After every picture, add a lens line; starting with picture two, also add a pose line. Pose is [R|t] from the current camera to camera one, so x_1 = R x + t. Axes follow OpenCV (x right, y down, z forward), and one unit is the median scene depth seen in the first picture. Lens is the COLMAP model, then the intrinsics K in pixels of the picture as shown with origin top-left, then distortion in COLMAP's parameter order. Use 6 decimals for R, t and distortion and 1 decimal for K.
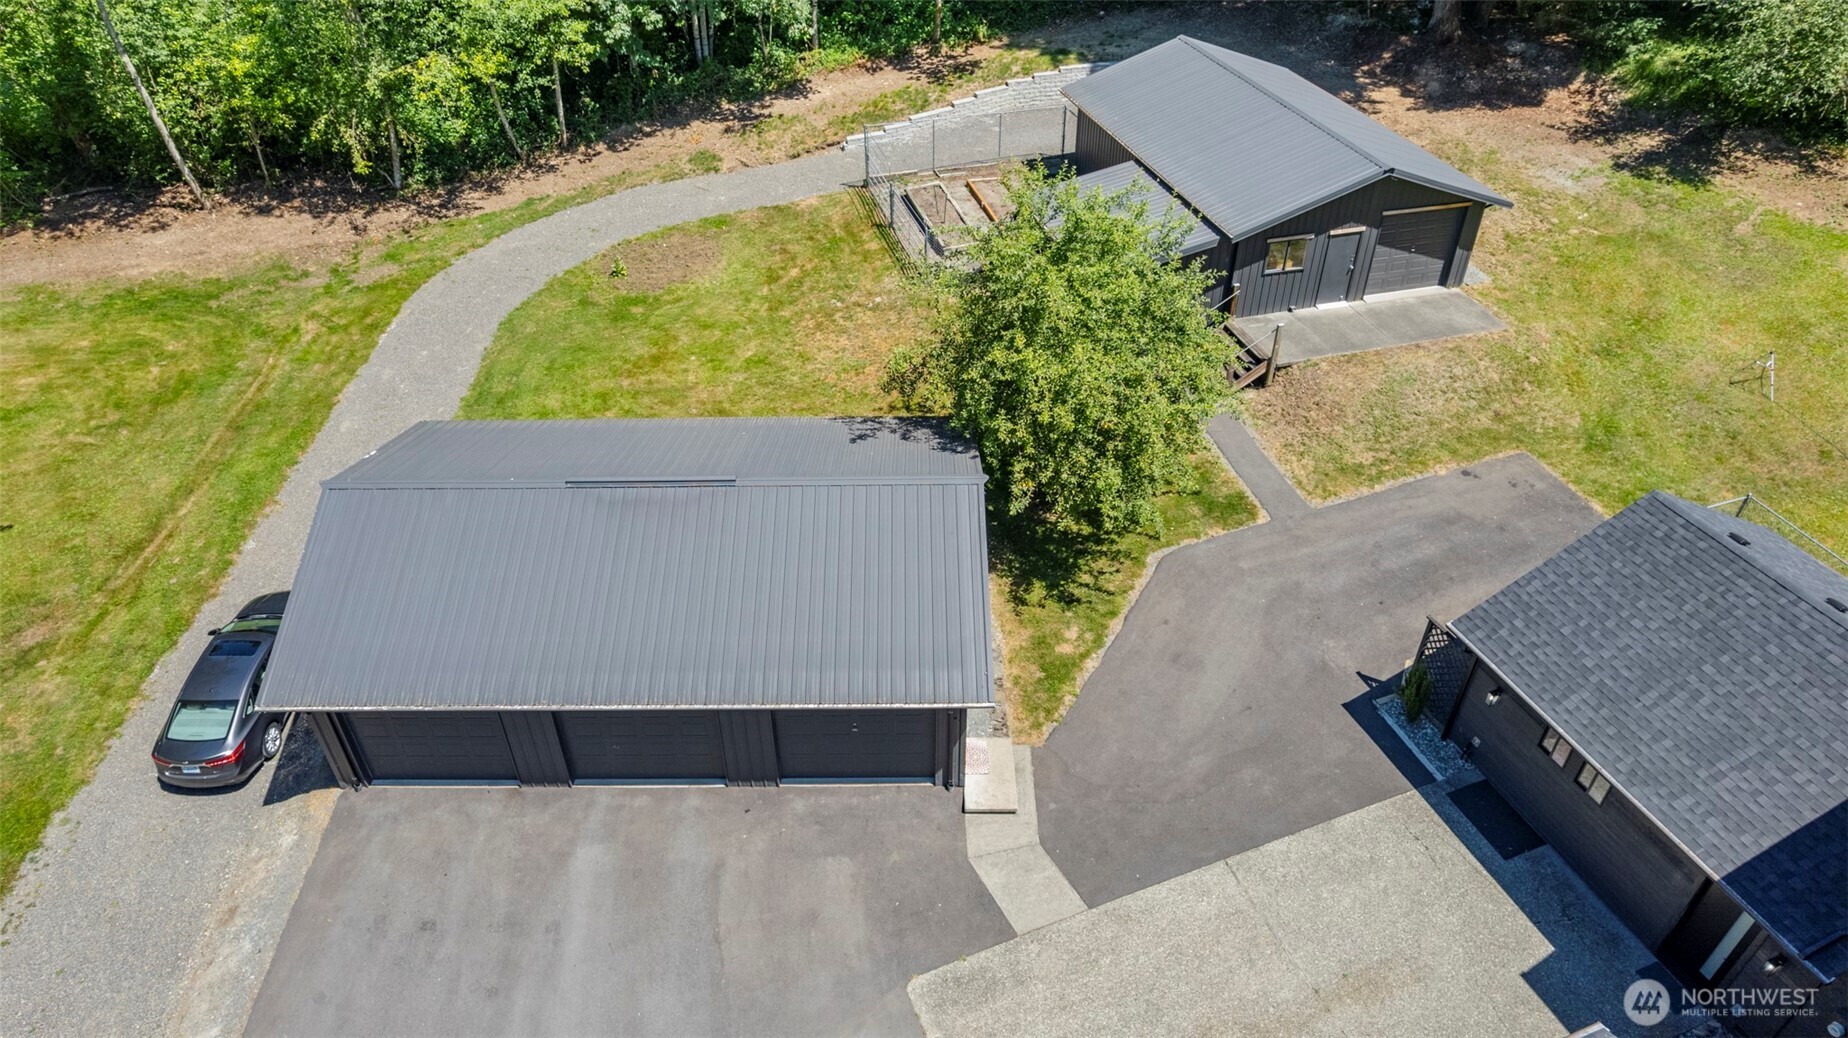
lens RADIAL K [[1182.7, 0, 923.2], [0, 1182.7, 511.4], [0, 0, 1]] dist [-0.052168, 0.029885]
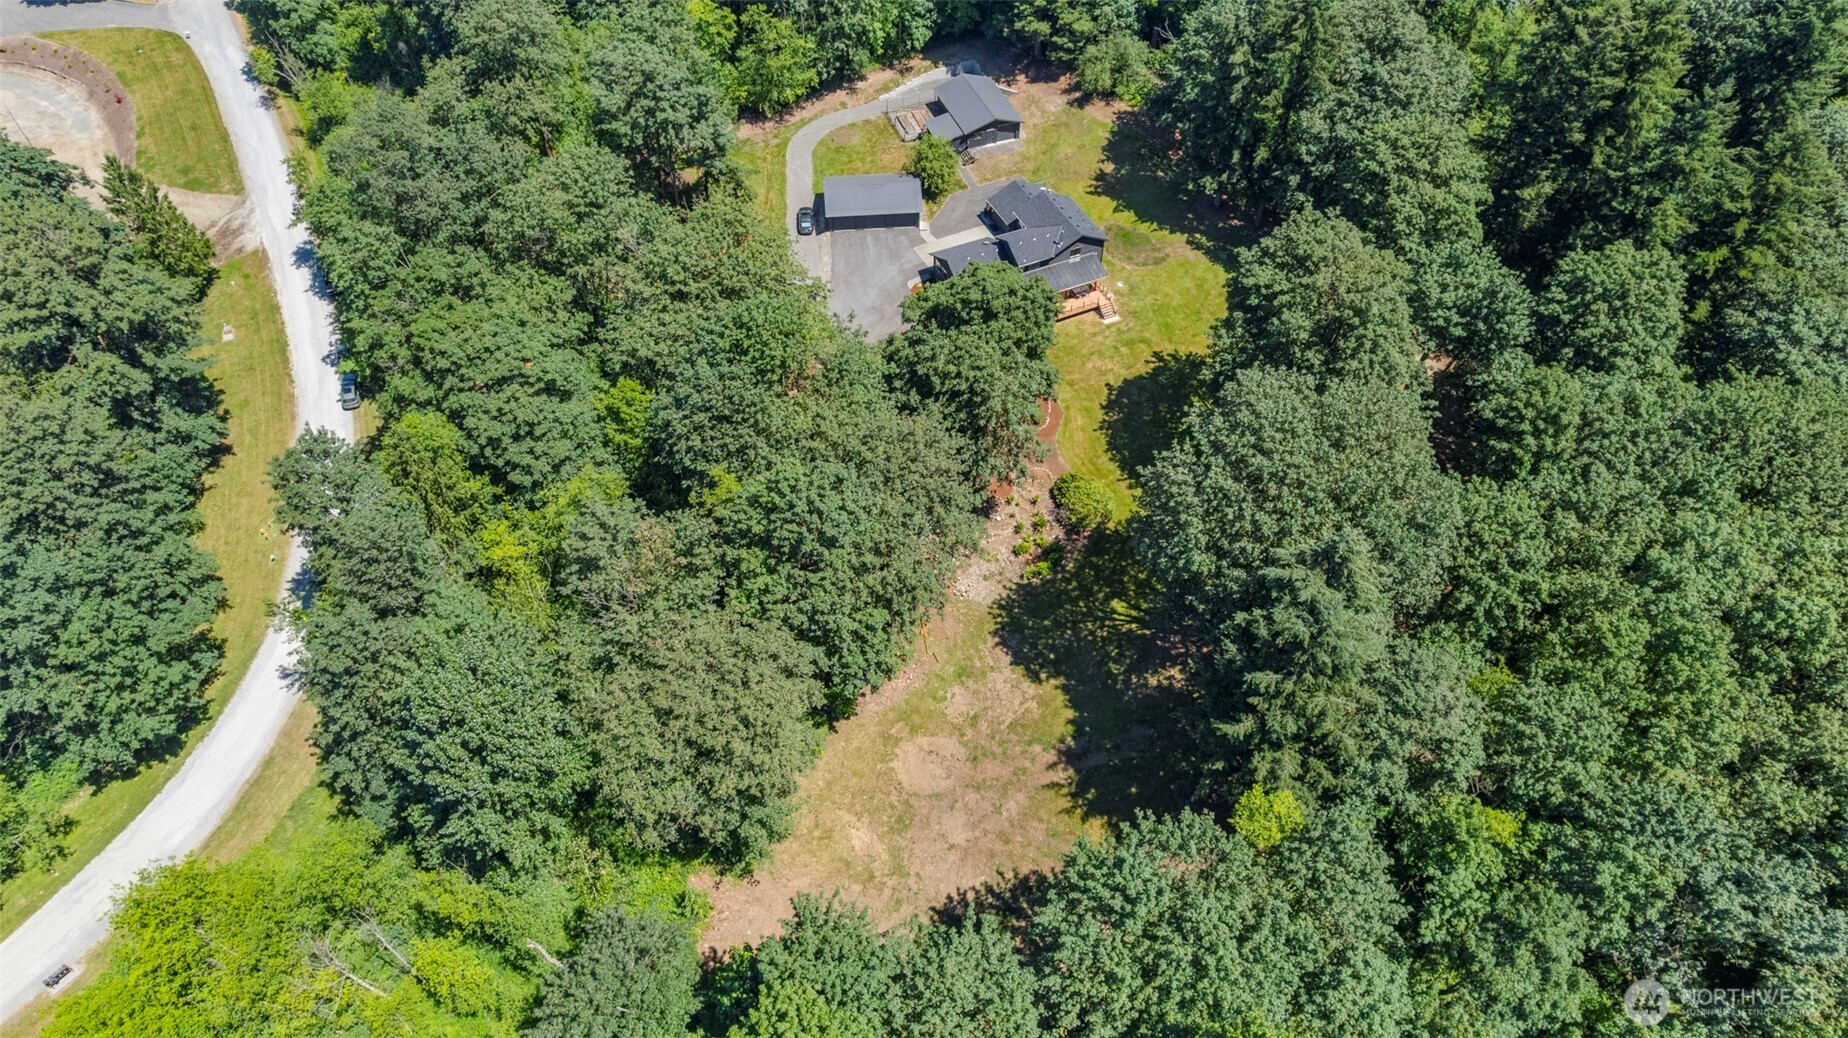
lens RADIAL K [[1182.7, 0, 923.3], [0, 1182.7, 525.4], [0, 0, 1]] dist [-0.052168, 0.029885]
pose [[0.997264, -0.054950, 0.049454, -0.227862], [0.042245, 0.972566, 0.228760, 0.208088], [-0.060667, -0.226045, 0.972226, -3.652464]]
